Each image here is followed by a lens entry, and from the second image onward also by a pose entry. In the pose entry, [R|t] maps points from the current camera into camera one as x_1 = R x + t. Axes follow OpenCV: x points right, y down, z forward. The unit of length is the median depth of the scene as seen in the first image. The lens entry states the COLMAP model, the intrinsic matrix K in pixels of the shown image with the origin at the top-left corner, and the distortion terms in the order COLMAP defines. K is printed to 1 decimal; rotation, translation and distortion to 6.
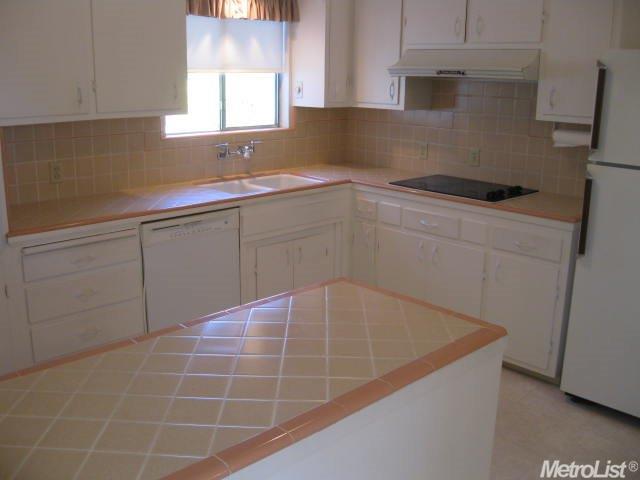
lens RADIAL K [[648.2, 0, 320.0], [0, 648.2, 240.0], [0, 0, 1]] dist [-0.119382, -0.013059]
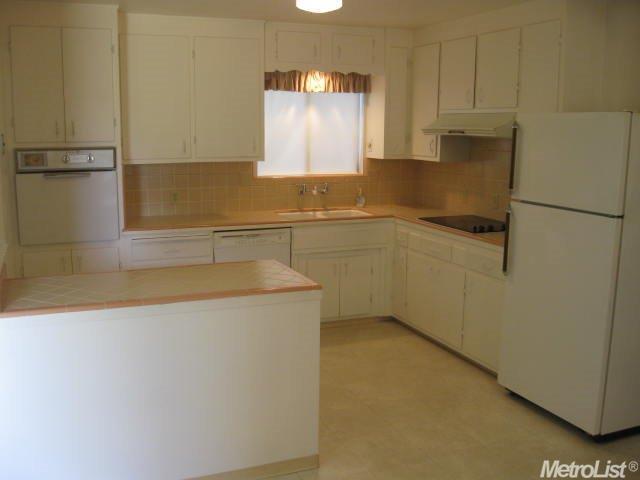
lens RADIAL K [[648.2, 0, 320.0], [0, 648.2, 240.0], [0, 0, 1]] dist [-0.119382, -0.013059]
pose [[0.934524, 0.058057, -0.351133, 0.381932], [-0.087680, 0.993753, -0.069049, 0.059651], [0.344930, 0.095315, 0.933776, -0.248862]]
